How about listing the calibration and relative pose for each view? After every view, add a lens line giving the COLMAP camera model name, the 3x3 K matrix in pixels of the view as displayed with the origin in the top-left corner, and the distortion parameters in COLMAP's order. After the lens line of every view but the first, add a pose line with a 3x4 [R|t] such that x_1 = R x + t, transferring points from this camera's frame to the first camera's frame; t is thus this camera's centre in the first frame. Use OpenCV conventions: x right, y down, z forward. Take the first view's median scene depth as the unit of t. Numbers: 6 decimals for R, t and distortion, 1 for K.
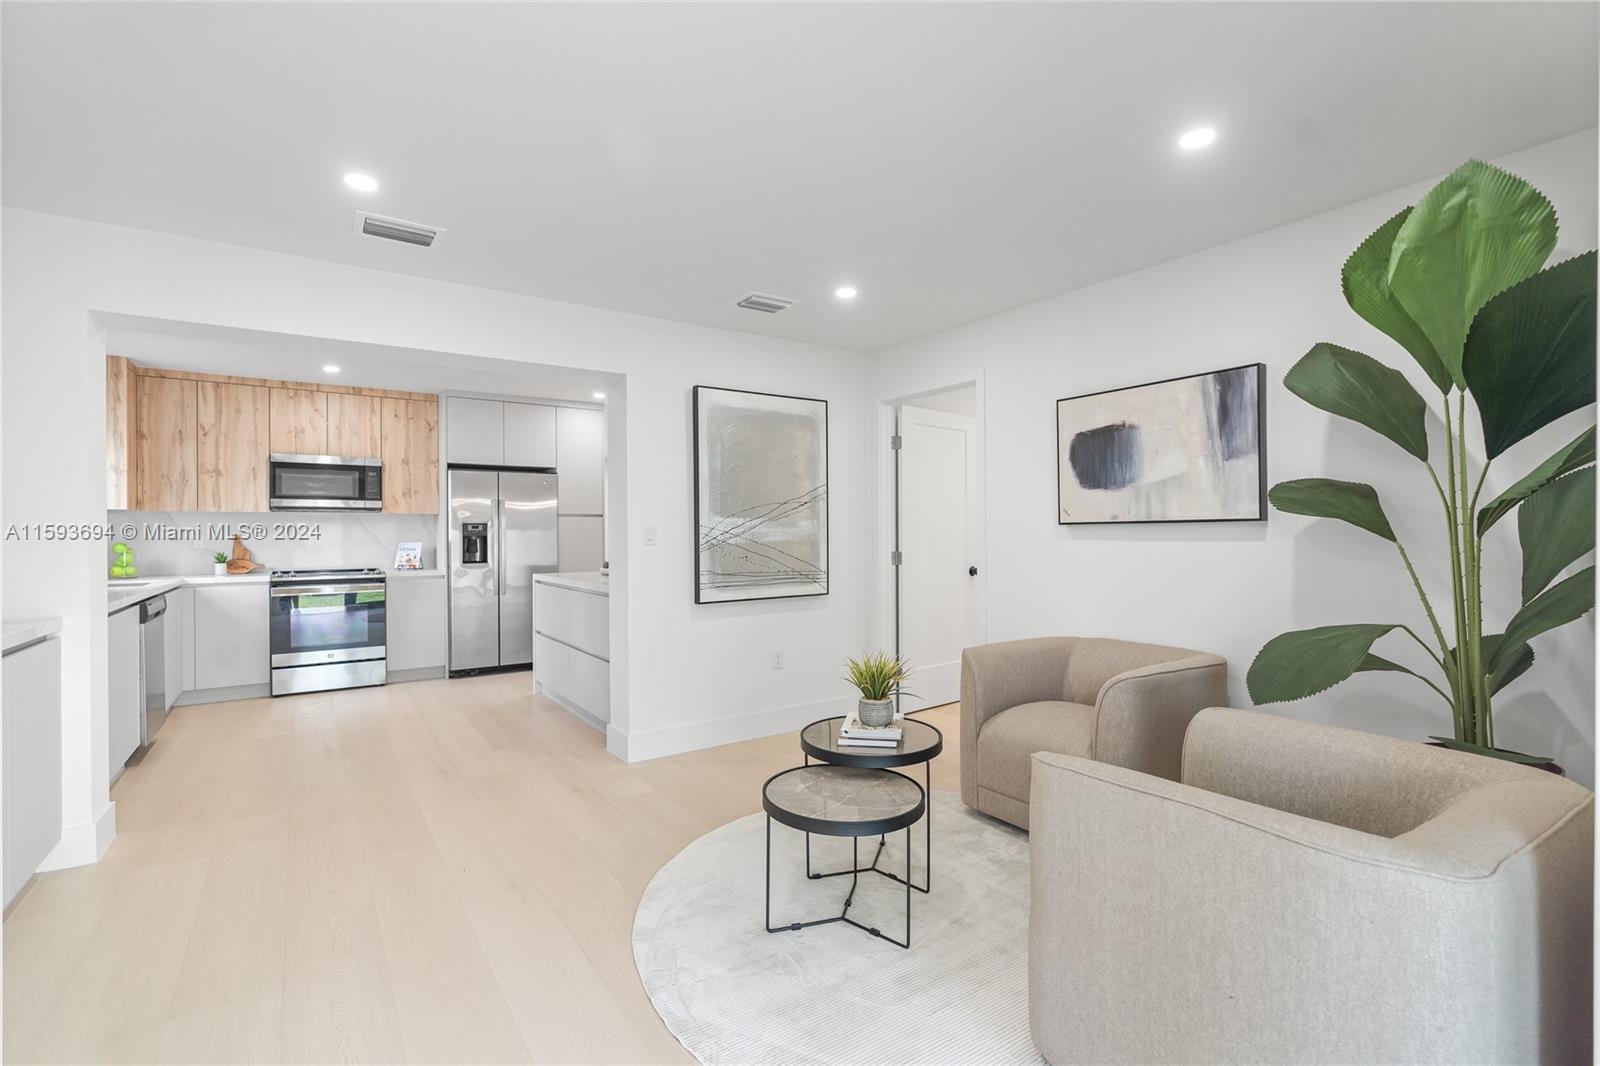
lens RADIAL K [[727.8, 0, 807.4], [0, 727.8, 540.8], [0, 0, 1]] dist [0.001462, -0.000431]
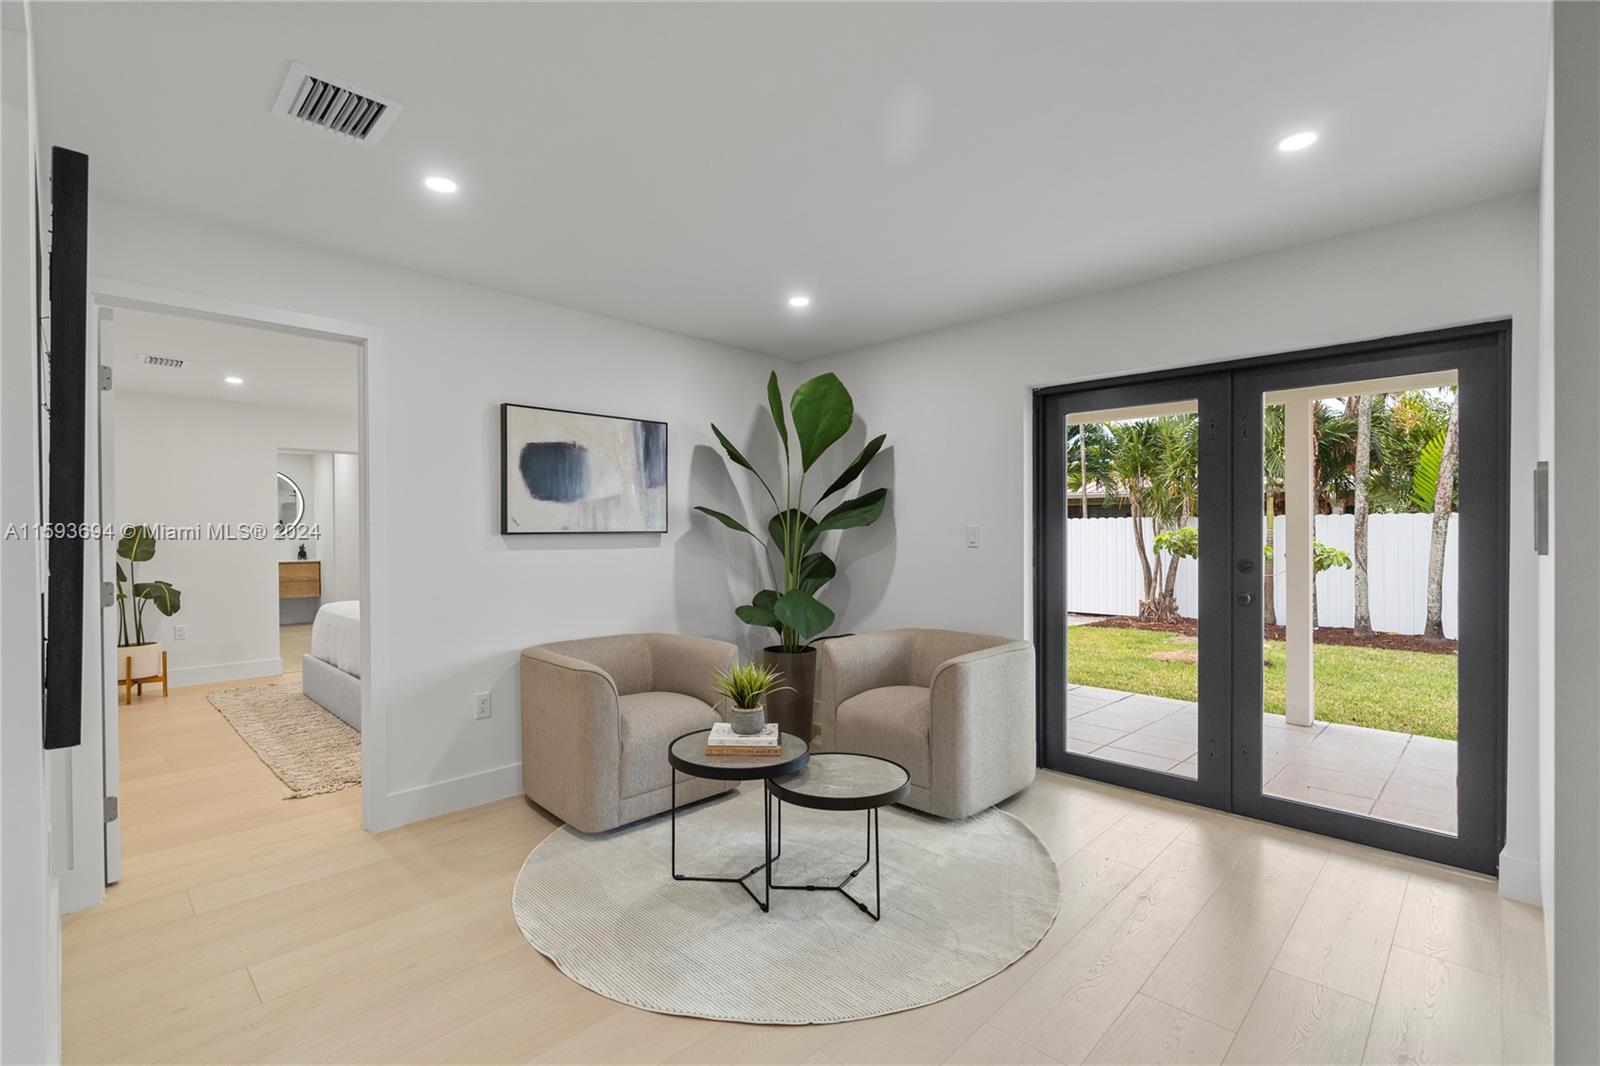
lens RADIAL K [[727.1, 0, 816.6], [0, 727.1, 535.4], [0, 0, 1]] dist [-0.001342, 0.000136]
pose [[-0.197535, -0.004635, 0.980285, -0.731905], [0.009185, 0.999936, 0.006579, -0.025959], [-0.980253, 0.010303, -0.197480, 0.869587]]
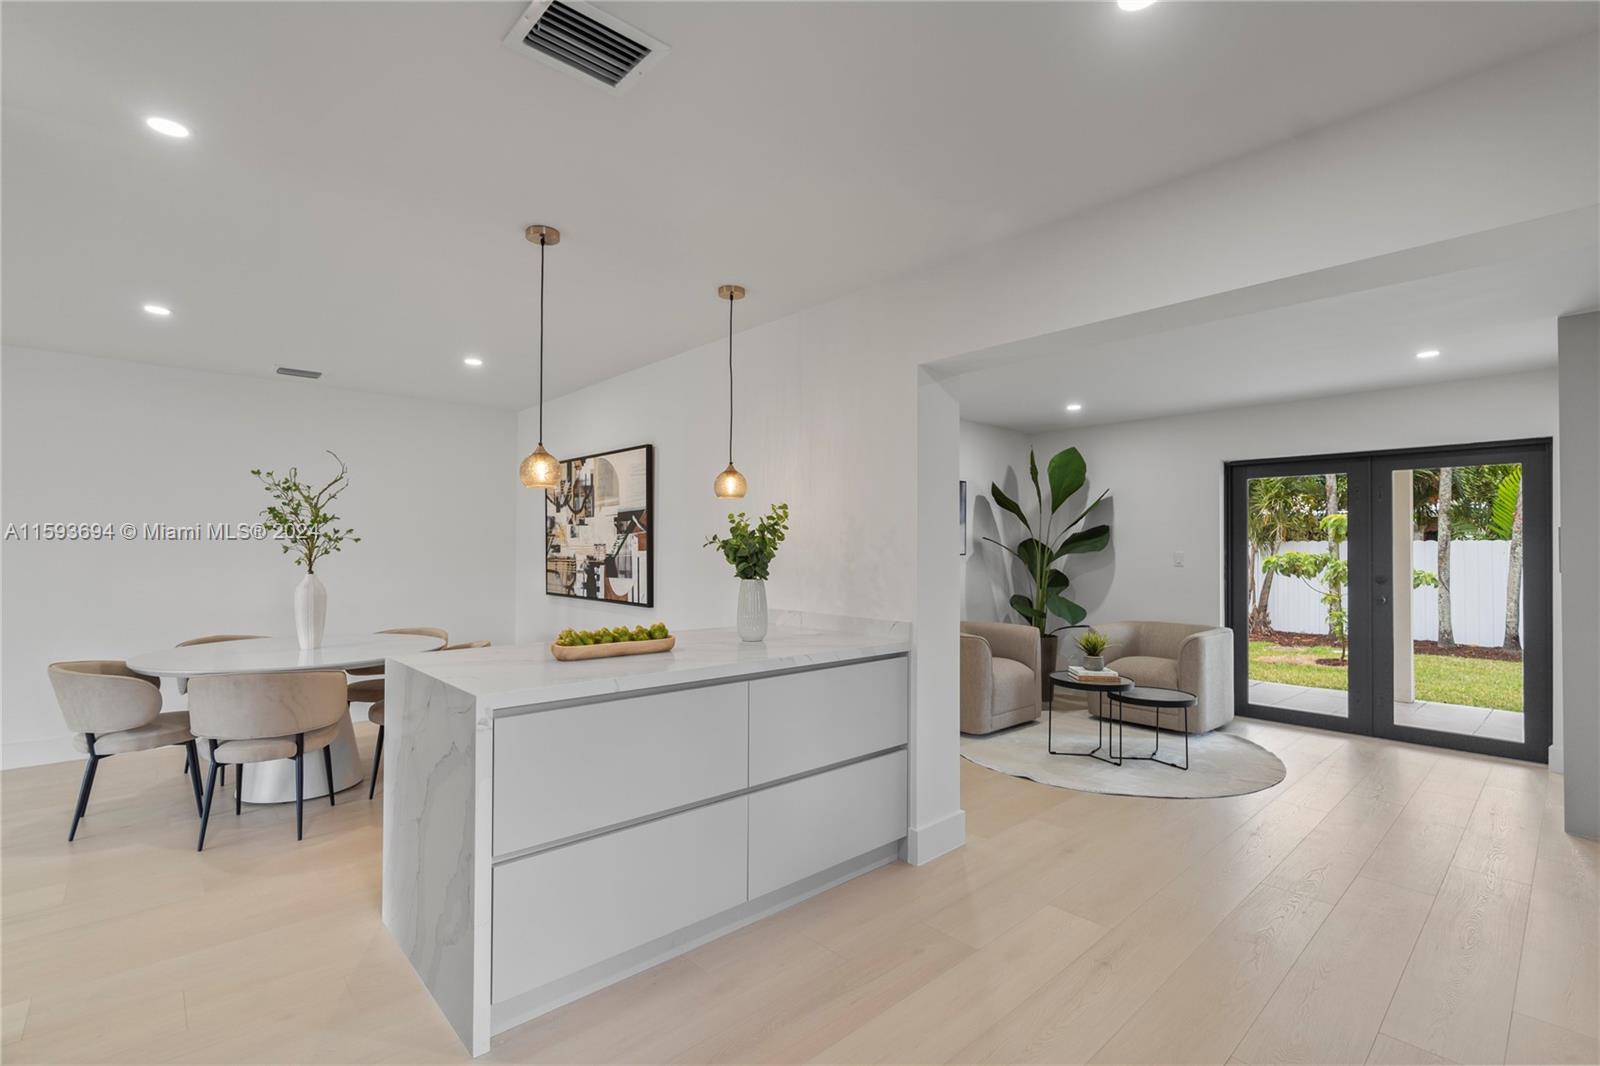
lens RADIAL K [[727.8, 0, 807.4], [0, 727.8, 540.8], [0, 0, 1]] dist [0.001462, -0.000431]
pose [[-0.132373, 0.010324, 0.991146, -1.279930], [0.001608, 0.999947, -0.010201, -0.043484], [-0.991199, 0.000244, -0.132382, 1.548024]]
